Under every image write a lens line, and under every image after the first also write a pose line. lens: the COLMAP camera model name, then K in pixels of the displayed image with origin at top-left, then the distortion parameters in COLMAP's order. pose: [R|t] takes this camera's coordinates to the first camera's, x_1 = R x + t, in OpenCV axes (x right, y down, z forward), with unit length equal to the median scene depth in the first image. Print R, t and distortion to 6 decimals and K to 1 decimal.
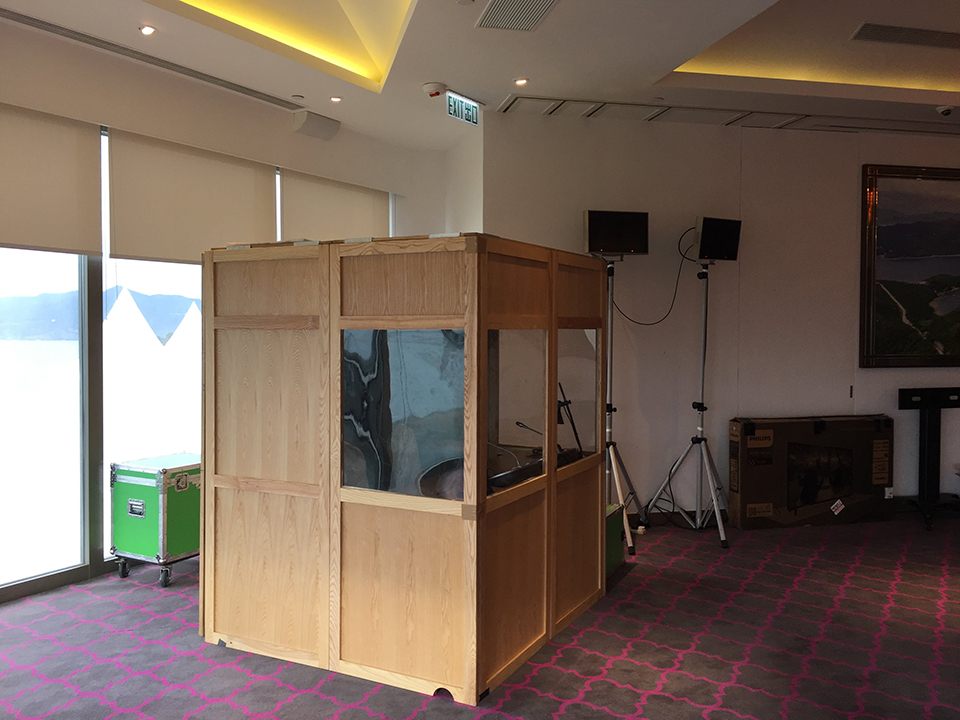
lens RADIAL K [[809.7, 0, 480.0], [0, 809.7, 360.0], [0, 0, 1]] dist [0.044753, -0.005487]
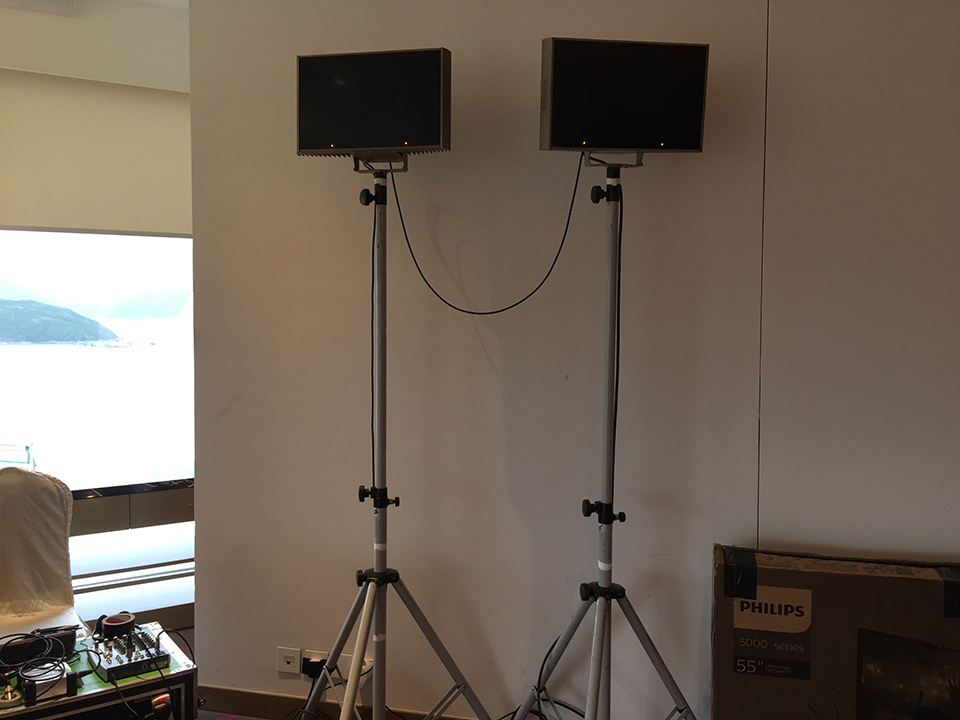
lens RADIAL K [[809.7, 0, 480.0], [0, 809.7, 360.0], [0, 0, 1]] dist [0.044753, -0.005487]
pose [[0.891601, 0.027680, -0.451975, 0.398800], [-0.023724, 0.999615, 0.014418, -0.024484], [0.452200, -0.002132, 0.891914, 0.599619]]
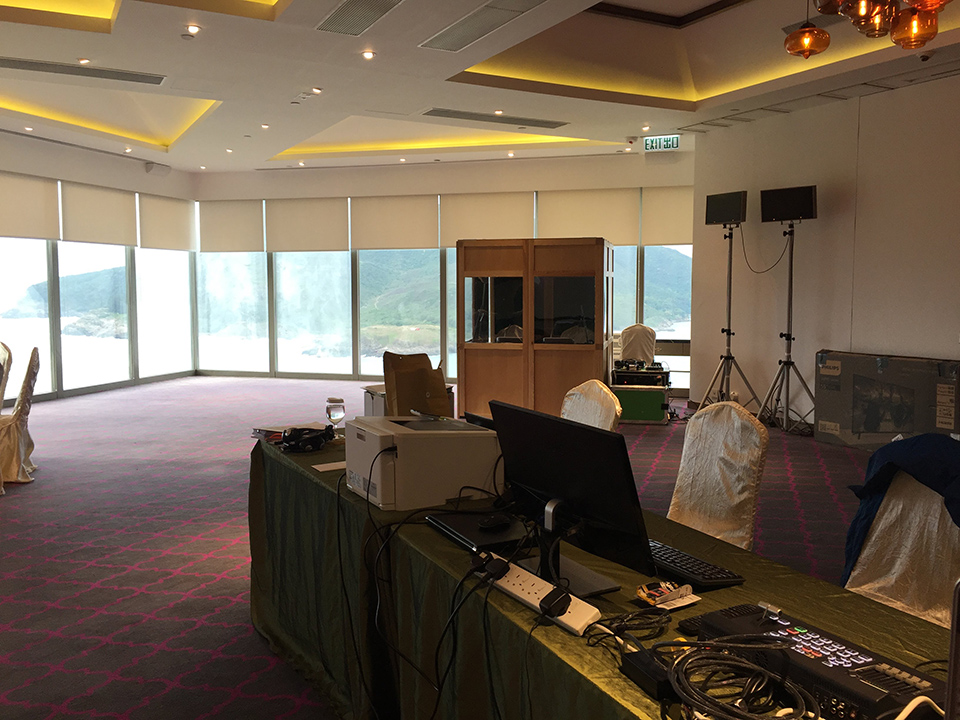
lens RADIAL K [[809.7, 0, 480.0], [0, 809.7, 360.0], [0, 0, 1]] dist [0.044753, -0.005487]
pose [[0.260541, 0.090569, -0.961205, 1.373249], [-0.025468, 0.995889, 0.086934, -0.004954], [0.965127, 0.001830, 0.261776, 0.199211]]
